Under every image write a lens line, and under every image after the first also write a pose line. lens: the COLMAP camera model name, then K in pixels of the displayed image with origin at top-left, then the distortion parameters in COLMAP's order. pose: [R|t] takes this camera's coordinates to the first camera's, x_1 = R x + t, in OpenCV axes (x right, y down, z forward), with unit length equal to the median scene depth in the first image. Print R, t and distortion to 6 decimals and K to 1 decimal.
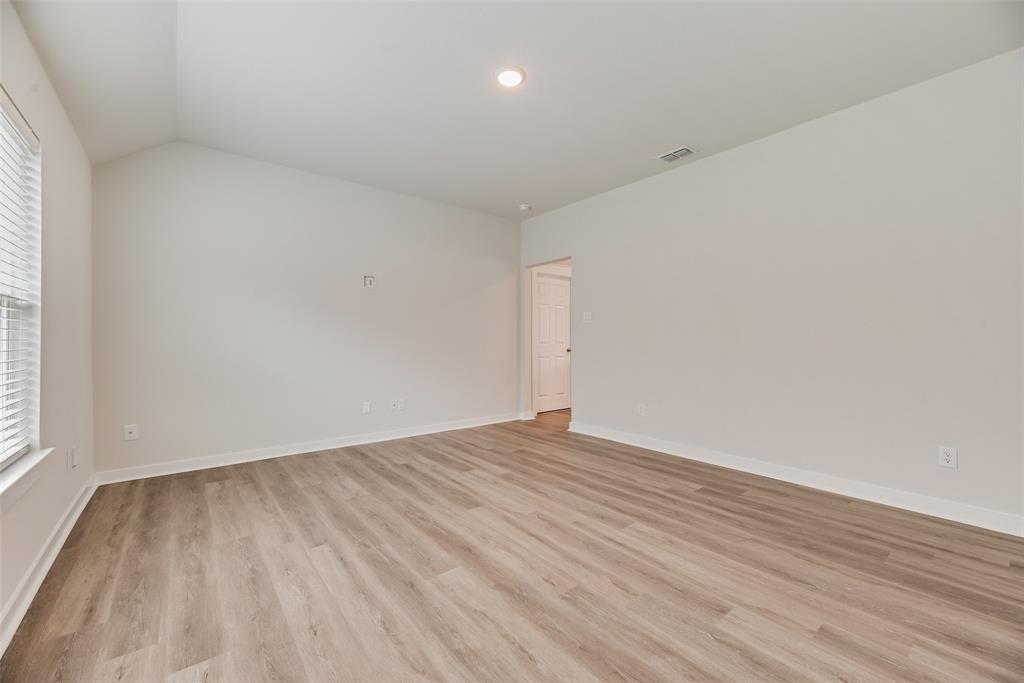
lens RADIAL K [[411.6, 0, 513.6], [0, 411.6, 345.3], [0, 0, 1]] dist [0.002214, 0.000435]
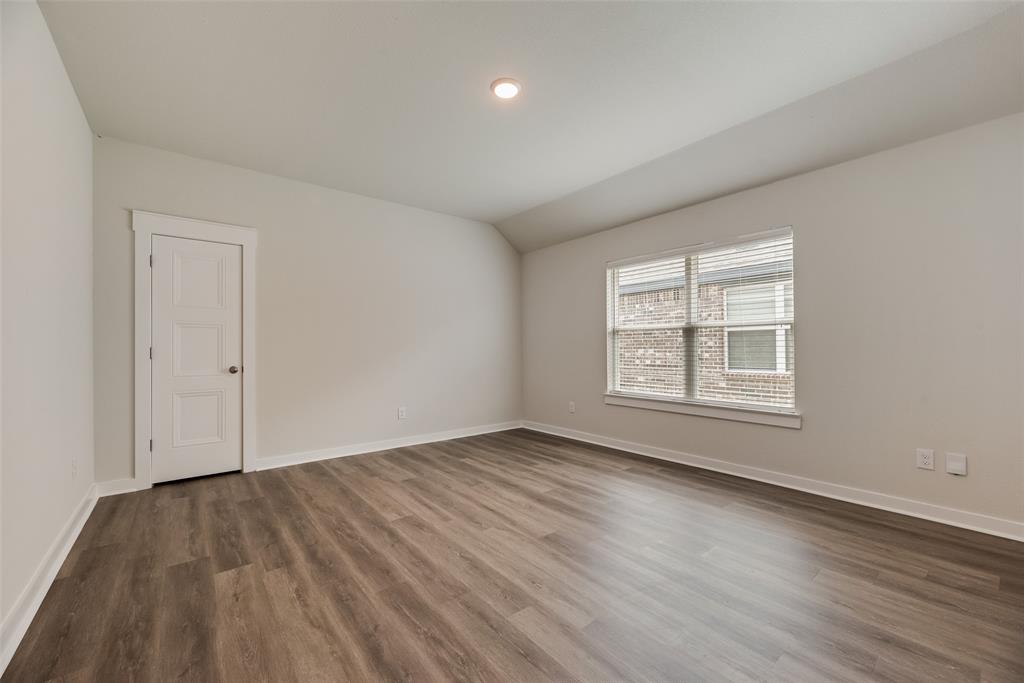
lens RADIAL K [[411.6, 0, 513.6], [0, 411.6, 345.3], [0, 0, 1]] dist [0.002214, 0.000435]
pose [[-0.999966, 0.008188, -0.001069, -0.020667], [0.008179, 0.999933, 0.008163, -0.029220], [0.001136, 0.008154, -0.999966, 1.972311]]
